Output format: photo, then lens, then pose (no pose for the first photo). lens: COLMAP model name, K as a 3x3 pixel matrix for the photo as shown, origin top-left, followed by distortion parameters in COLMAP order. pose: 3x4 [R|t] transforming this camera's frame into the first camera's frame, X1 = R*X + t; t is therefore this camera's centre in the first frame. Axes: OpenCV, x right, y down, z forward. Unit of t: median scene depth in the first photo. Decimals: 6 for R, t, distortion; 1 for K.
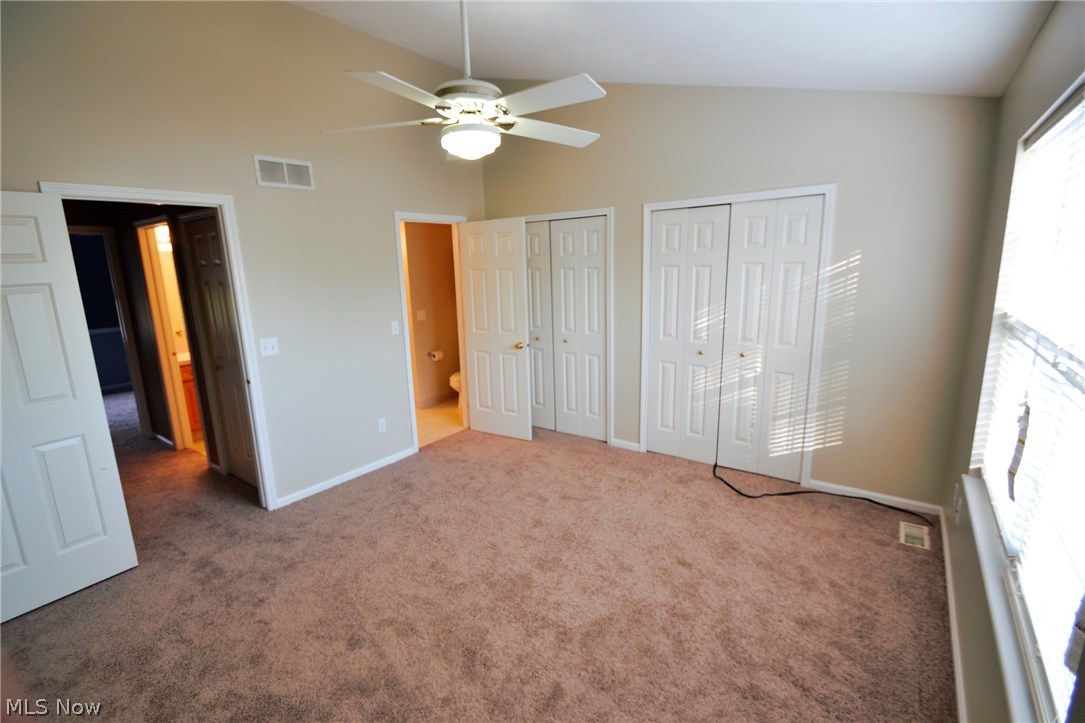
lens RADIAL K [[490.5, 0, 535.3], [0, 490.5, 365.3], [0, 0, 1]] dist [0.016805, -0.017046]
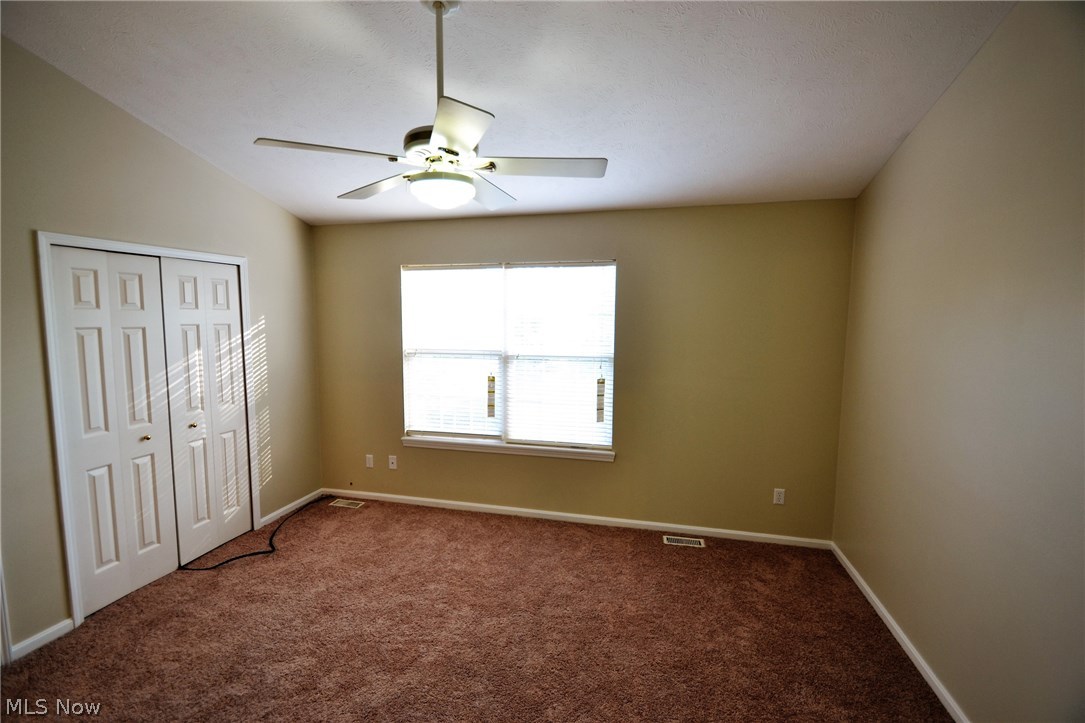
lens RADIAL K [[484.9, 0, 530.2], [0, 484.9, 359.6], [0, 0, 1]] dist [0.016435, -0.017152]
pose [[-0.385915, -0.050429, 0.921155, -0.688912], [0.192905, 0.972020, 0.134030, -0.152143], [-0.902140, 0.229420, -0.365389, 0.814608]]
